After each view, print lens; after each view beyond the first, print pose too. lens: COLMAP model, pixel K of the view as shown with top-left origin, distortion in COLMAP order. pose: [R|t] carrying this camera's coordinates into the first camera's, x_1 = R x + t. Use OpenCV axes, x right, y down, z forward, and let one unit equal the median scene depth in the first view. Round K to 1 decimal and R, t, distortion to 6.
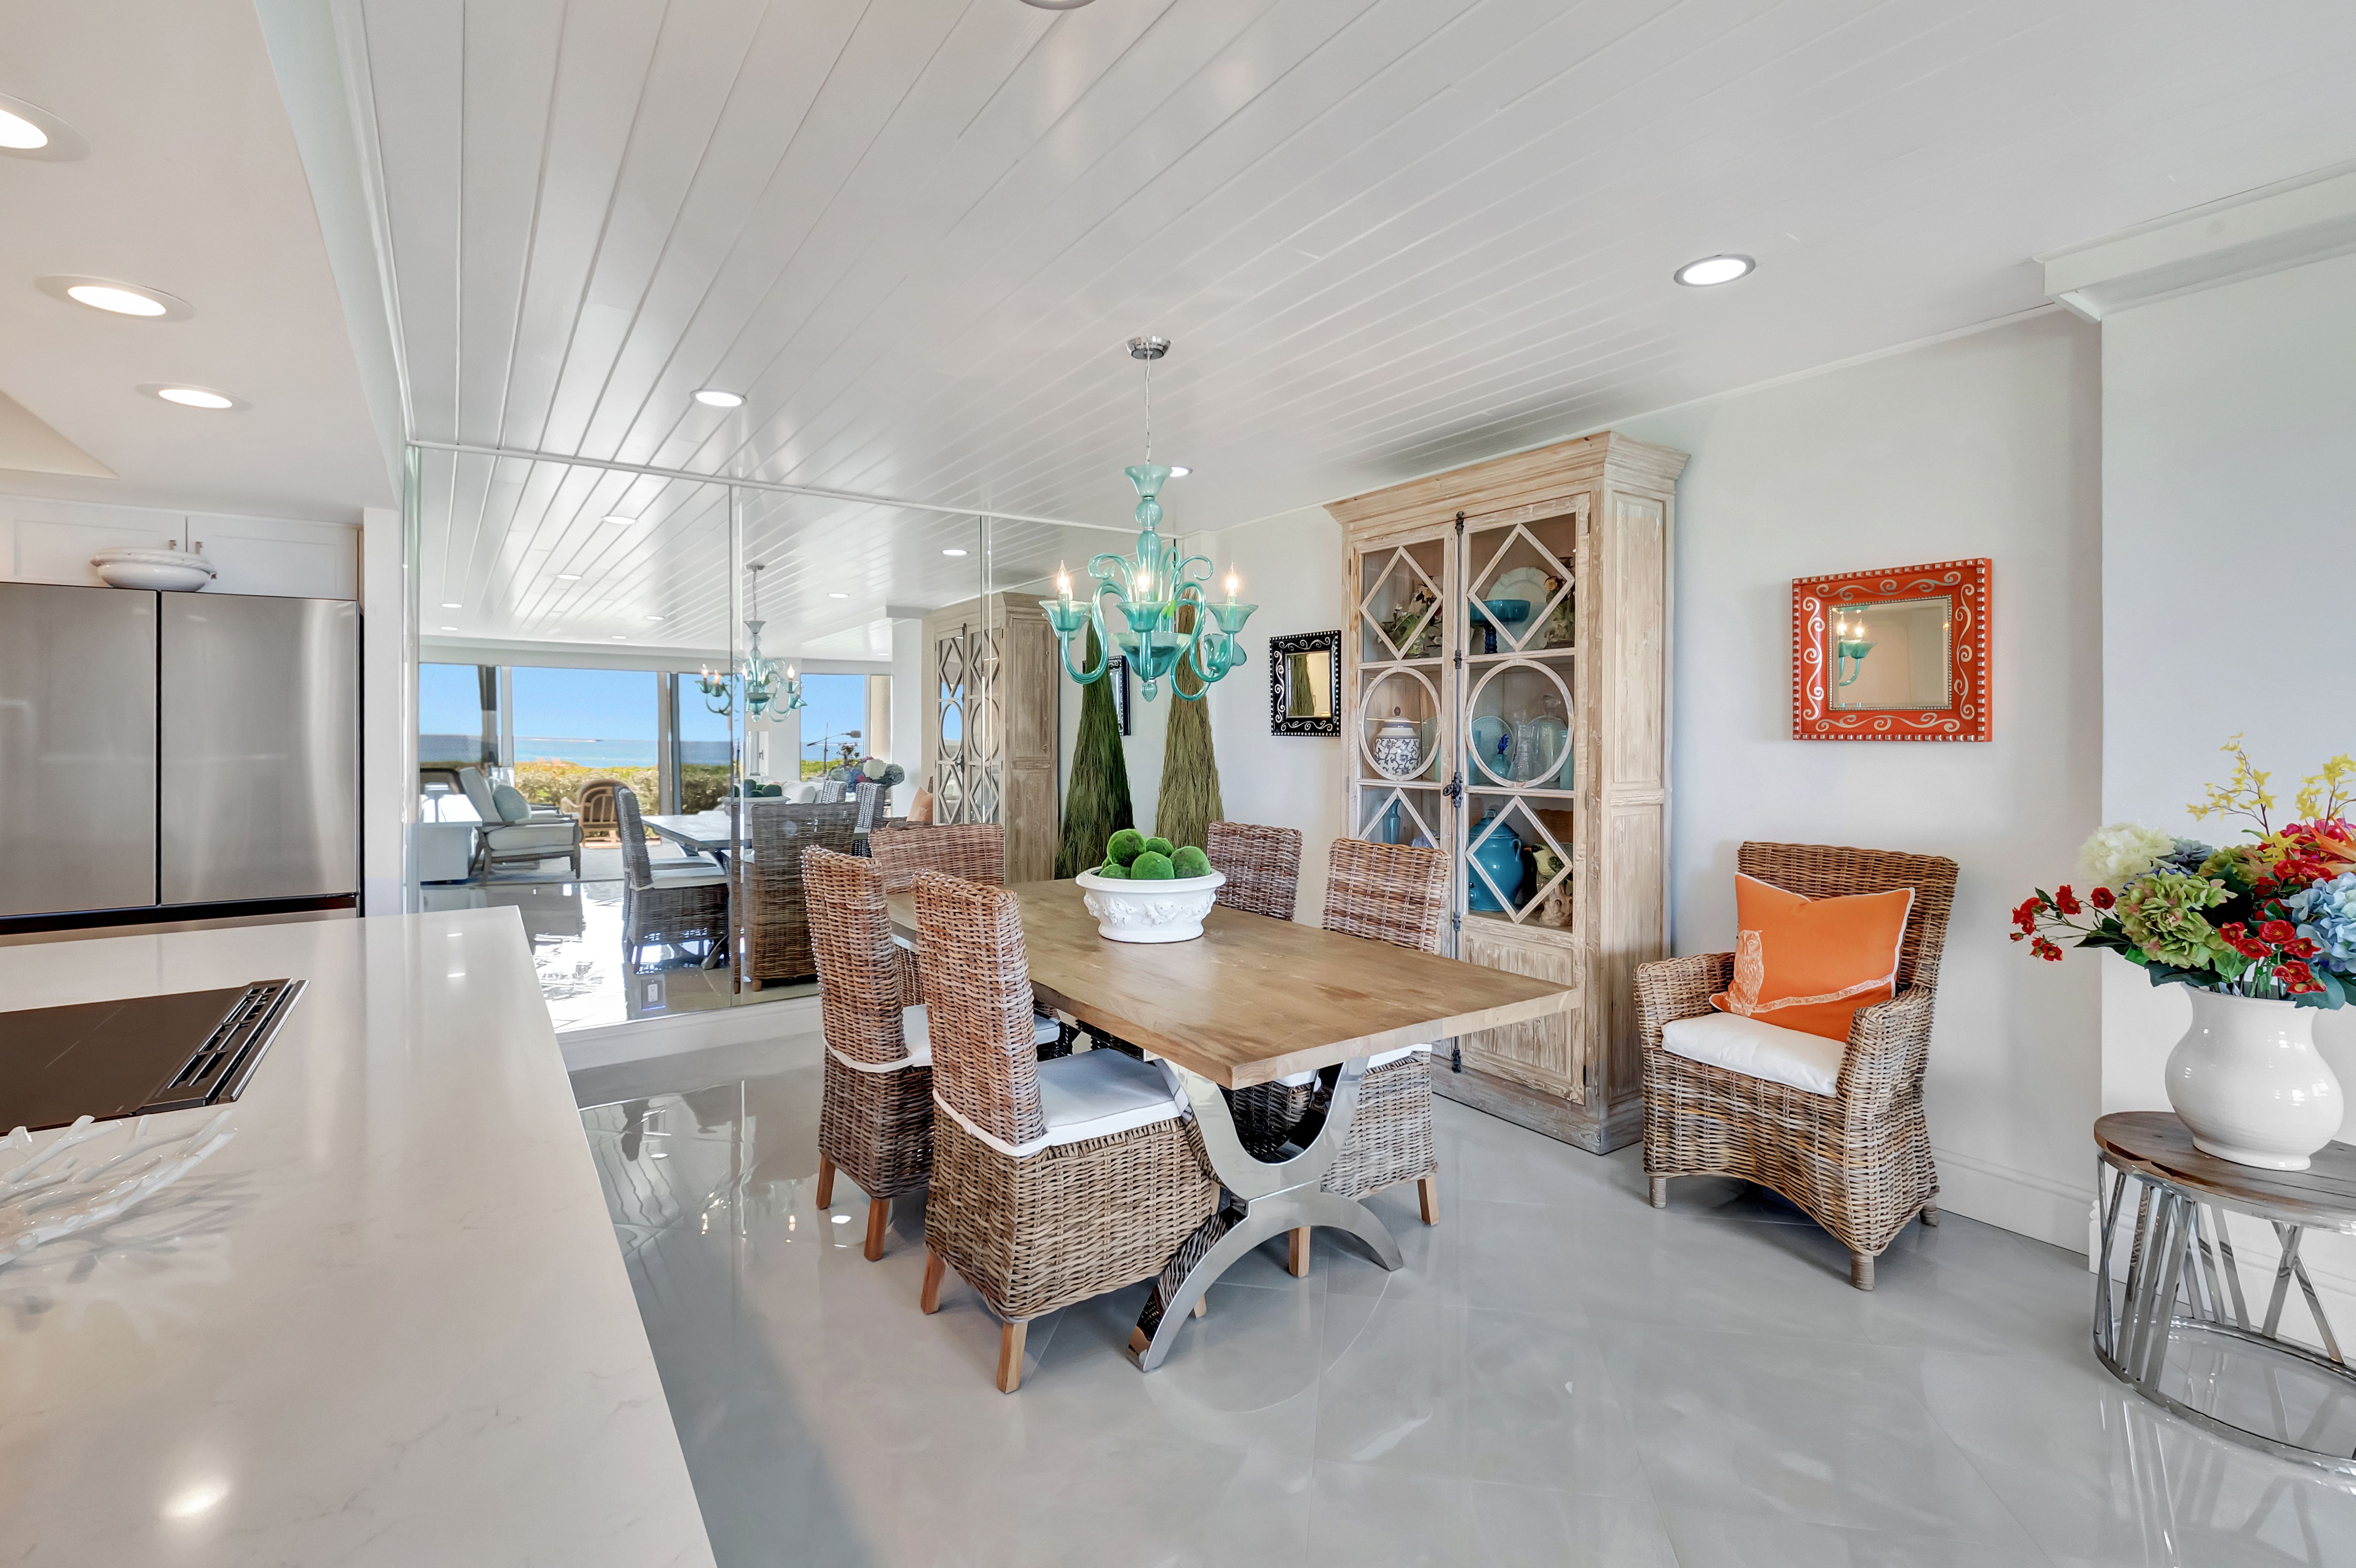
lens RADIAL K [[1061.9, 0, 1155.8], [0, 1061.9, 743.7], [0, 0, 1]] dist [-0.000986, -0.001842]
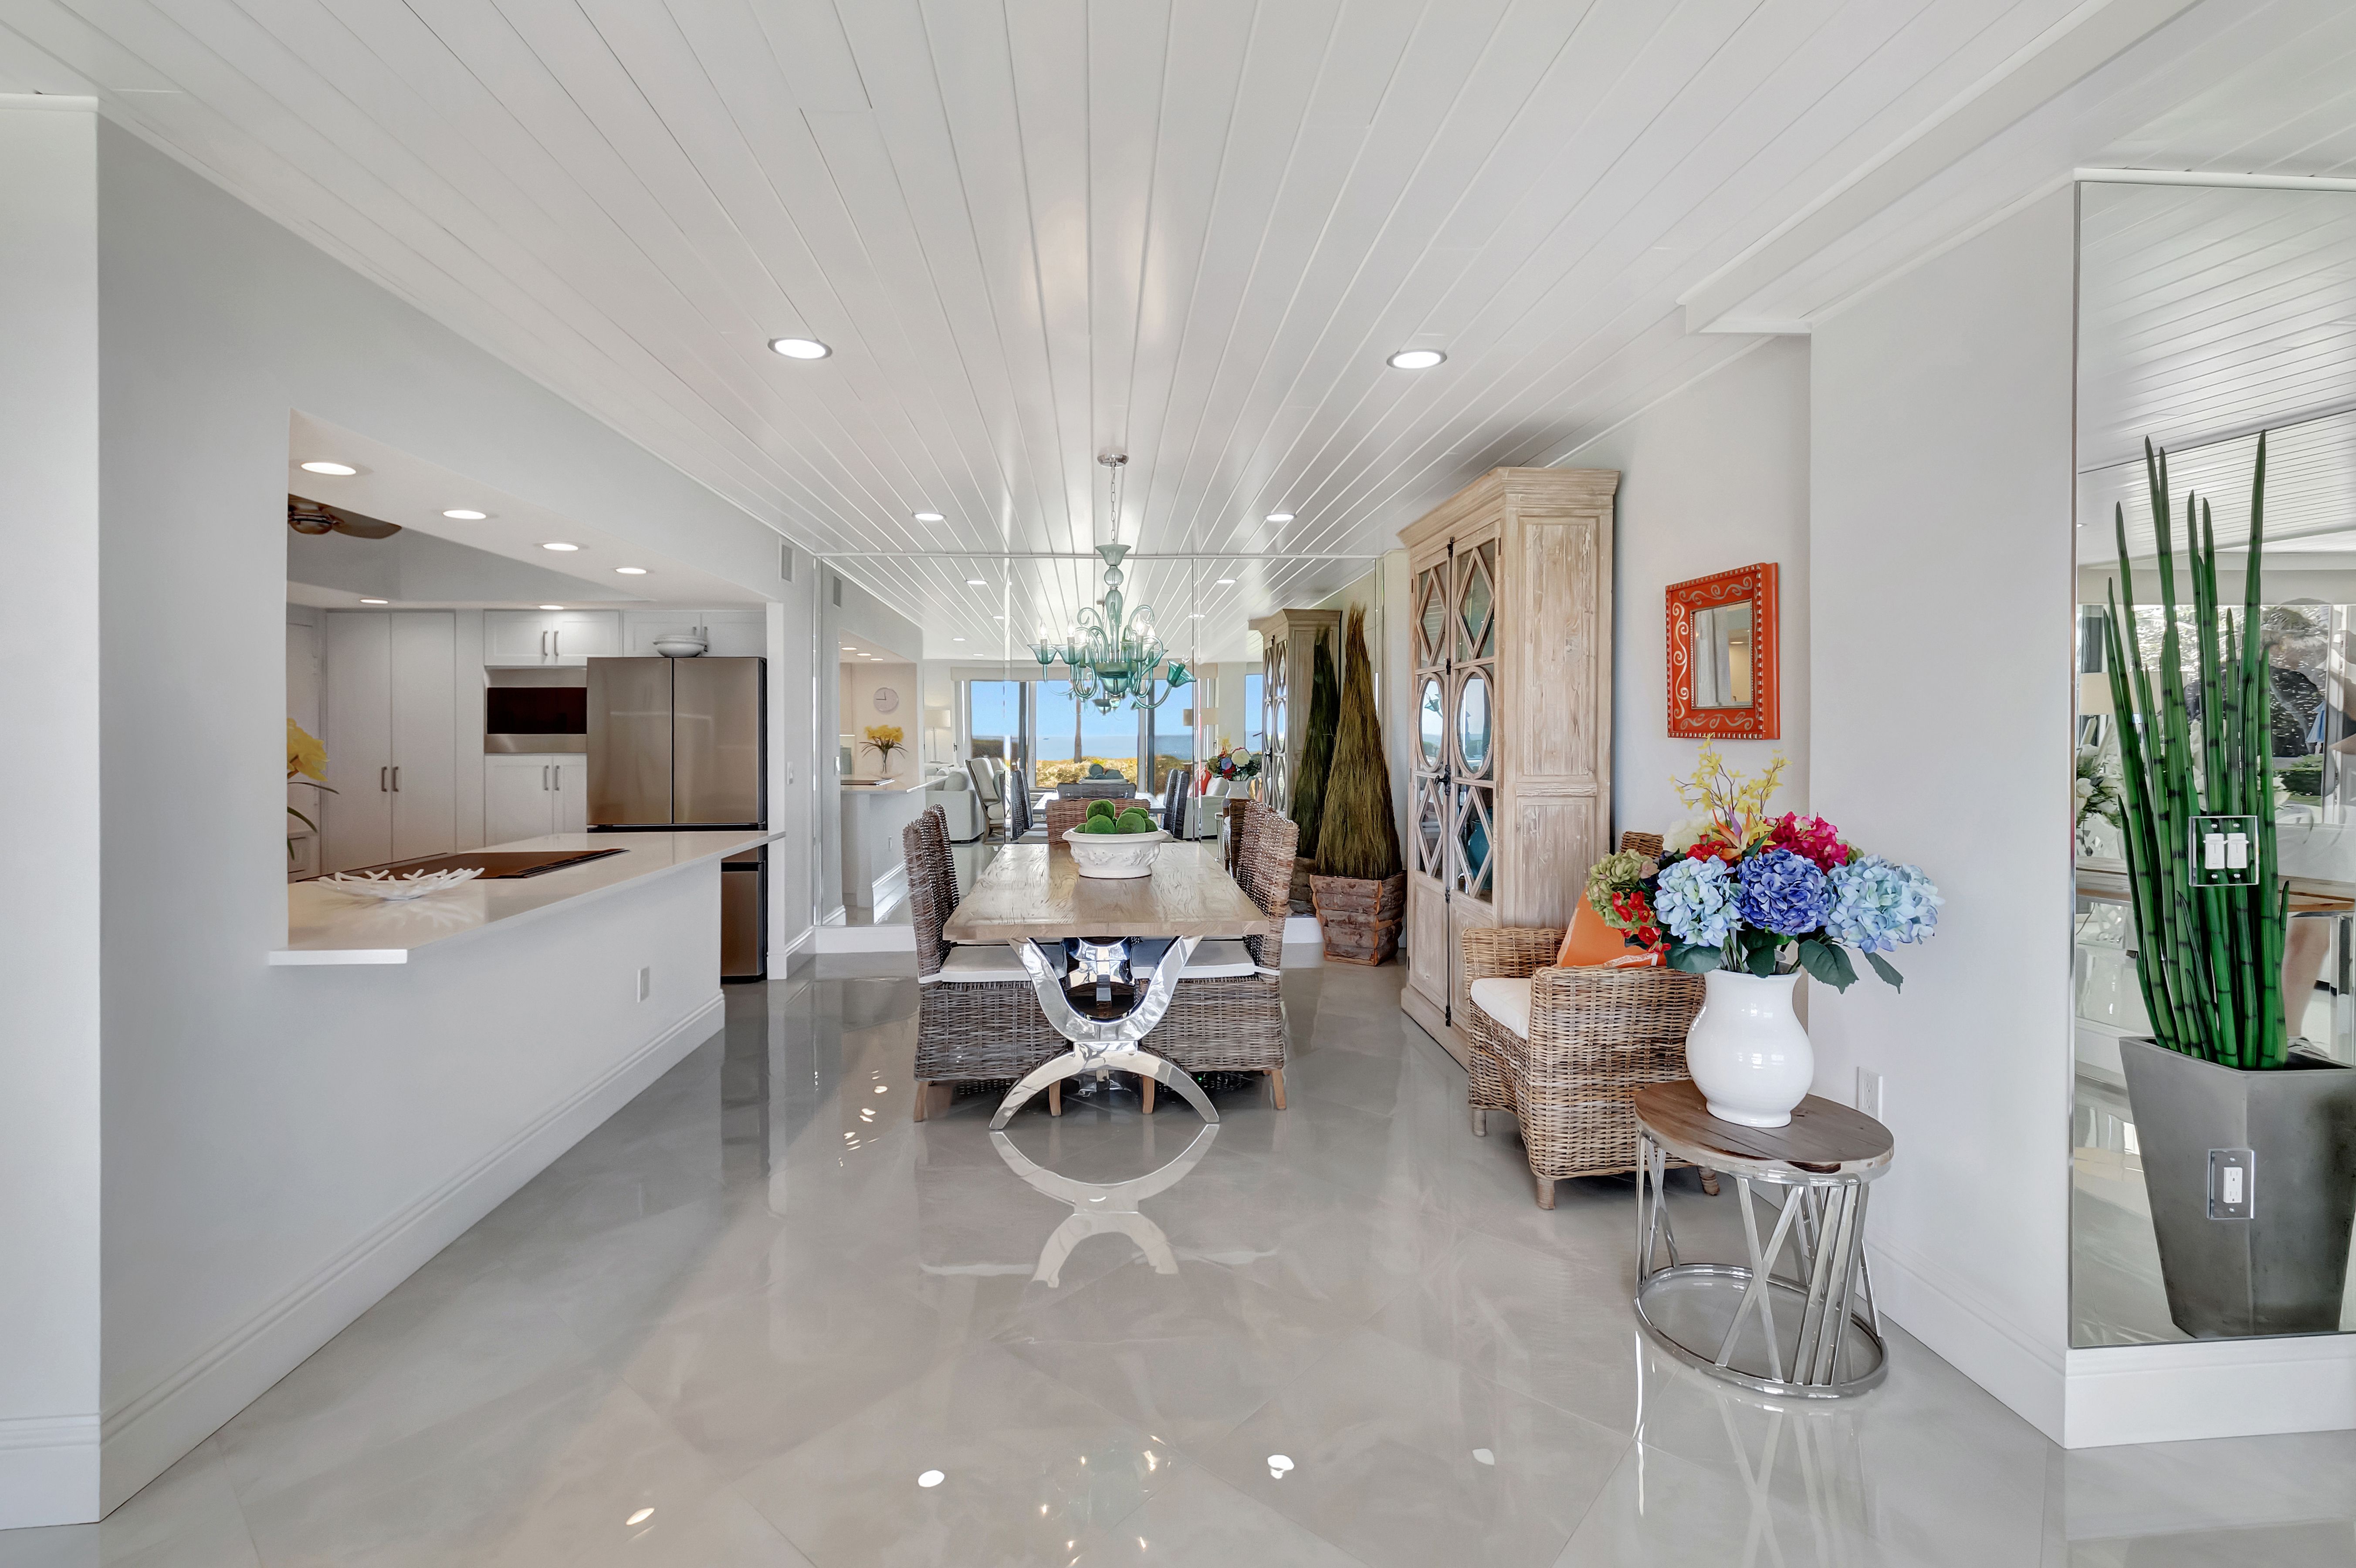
lens RADIAL K [[1061.9, 0, 1144.7], [0, 1061.9, 727.9], [0, 0, 1]] dist [-0.000986, -0.001842]
pose [[0.858559, -0.004422, -0.512697, 0.643514], [0.000138, 0.999965, -0.008394, -0.003885], [0.512716, 0.007136, 0.858529, -0.169578]]
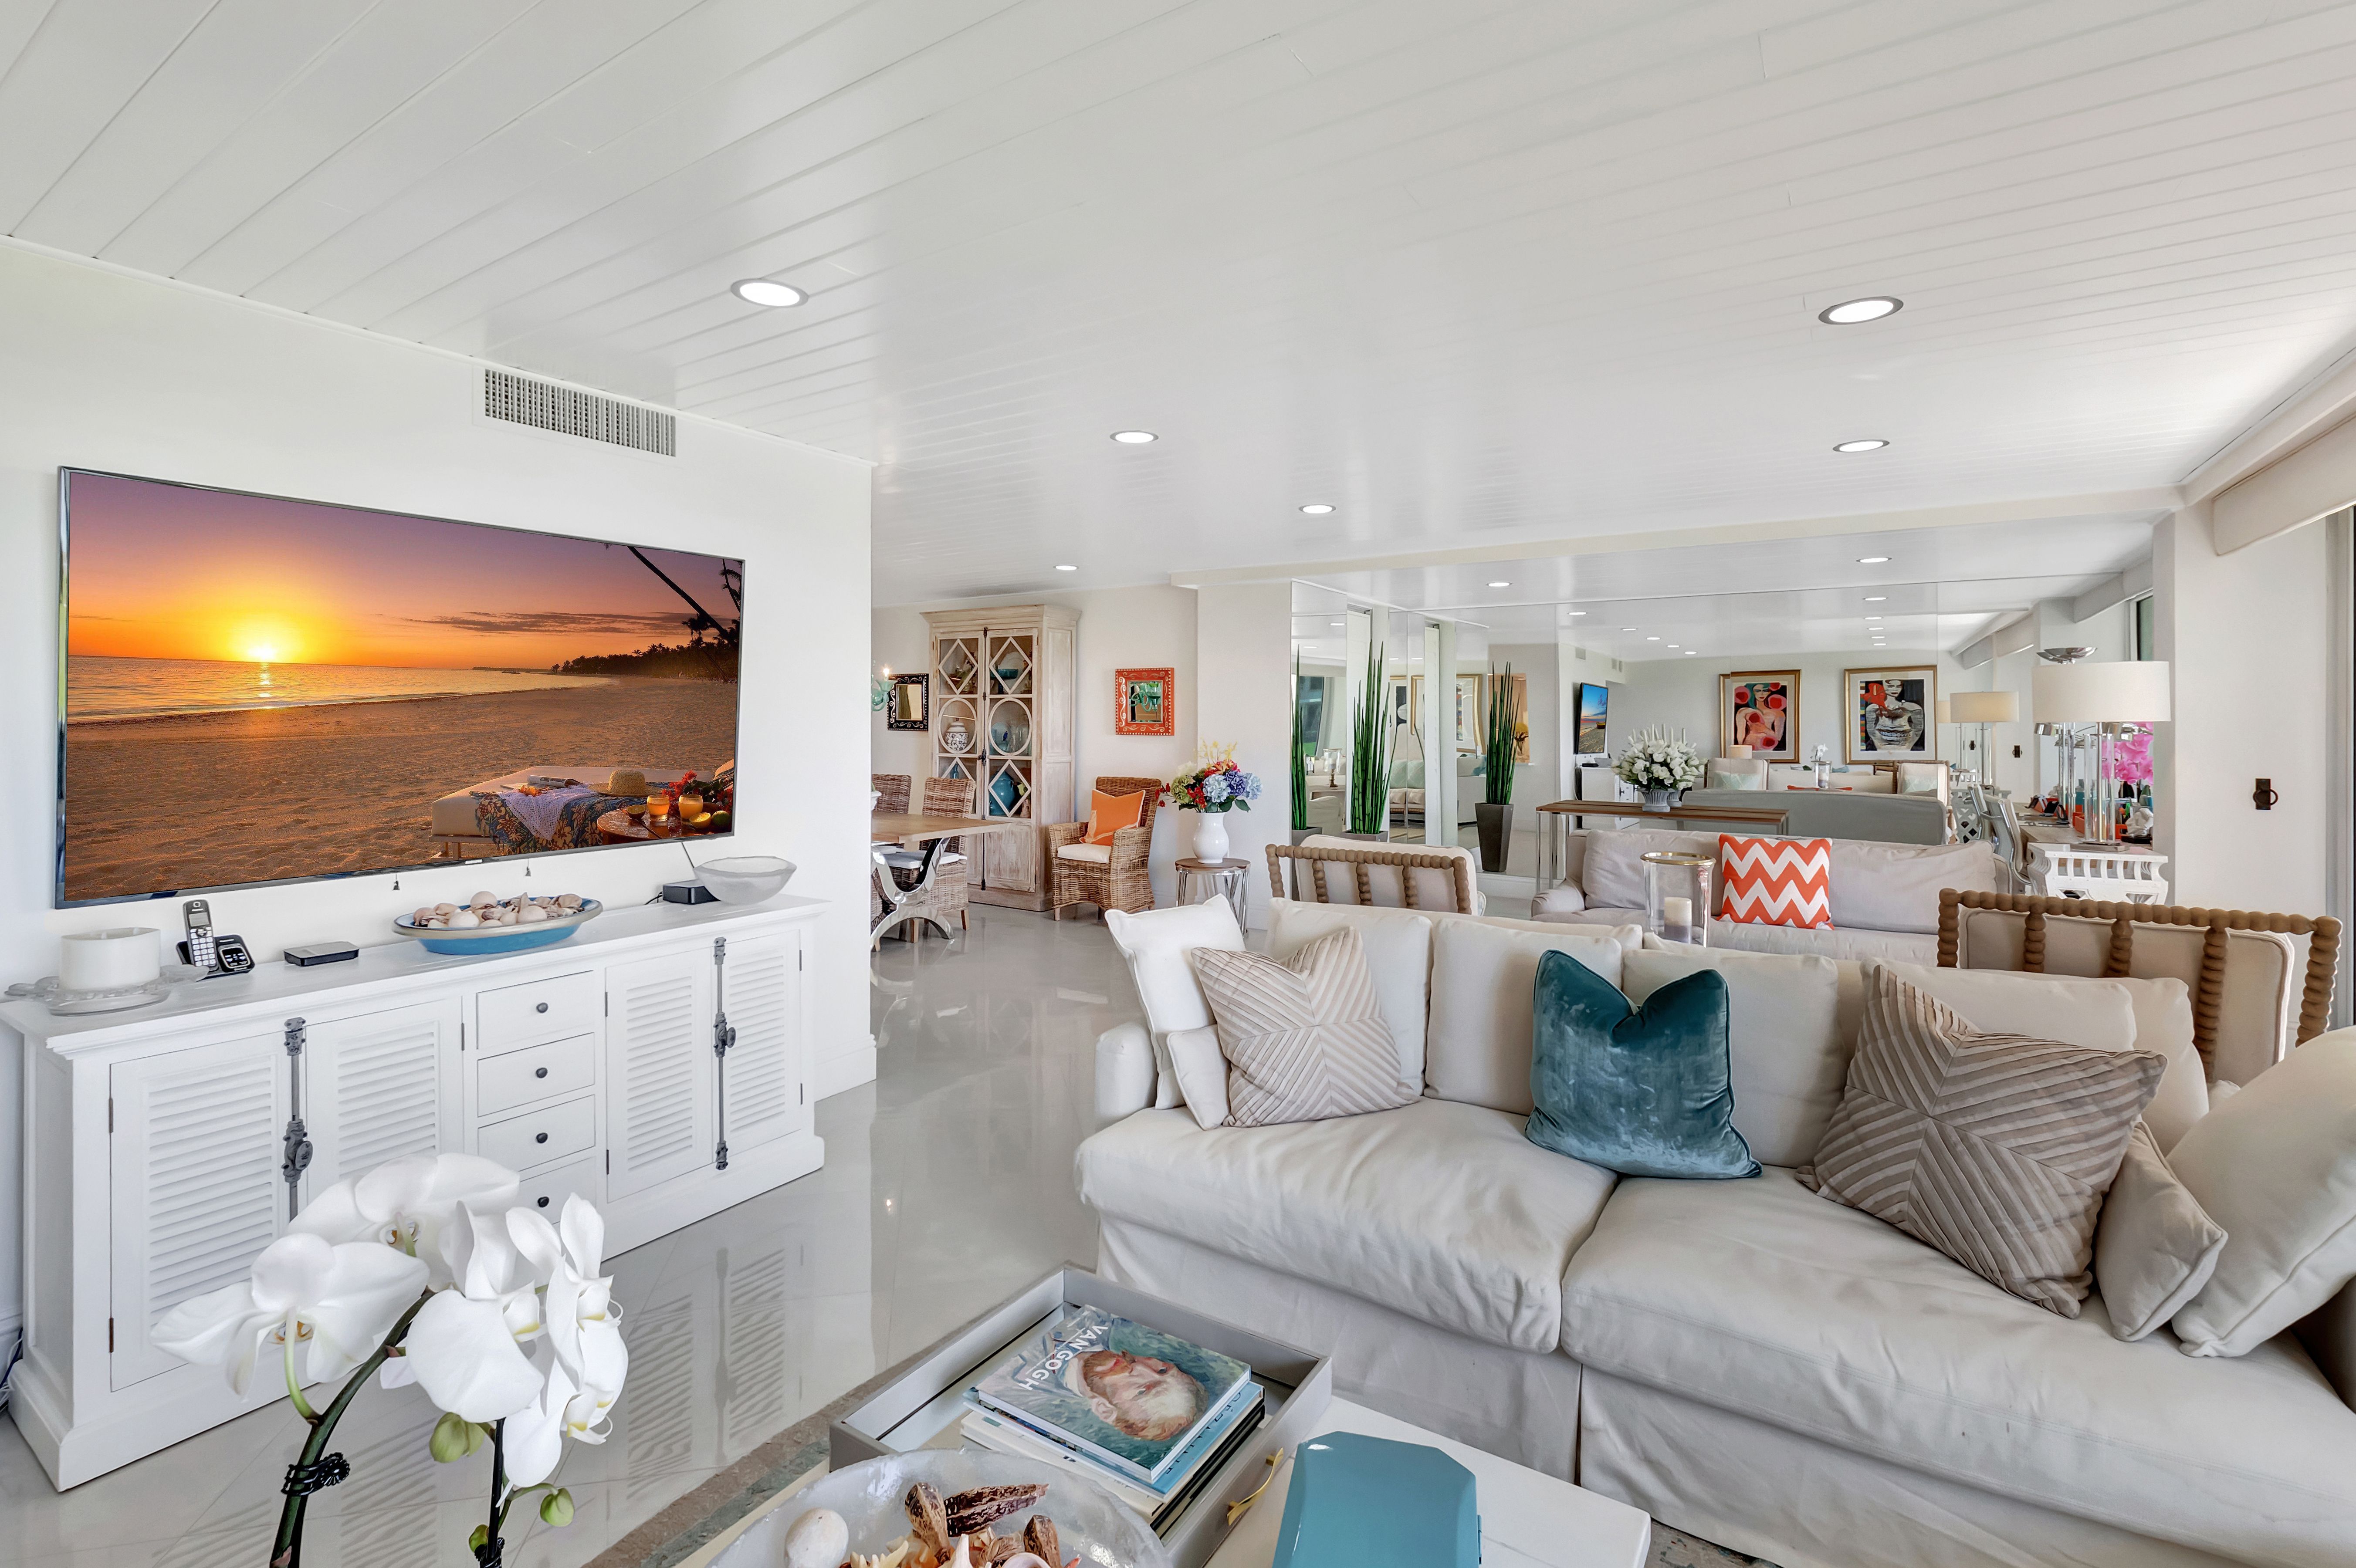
lens RADIAL K [[1061.9, 0, 1146.7], [0, 1061.9, 732.6], [0, 0, 1]] dist [-0.000986, -0.001842]
pose [[0.926732, 0.002715, 0.375712, -0.233539], [-0.003103, 0.999995, 0.000426, -0.008990], [-0.375709, -0.001561, 0.926736, -1.194676]]
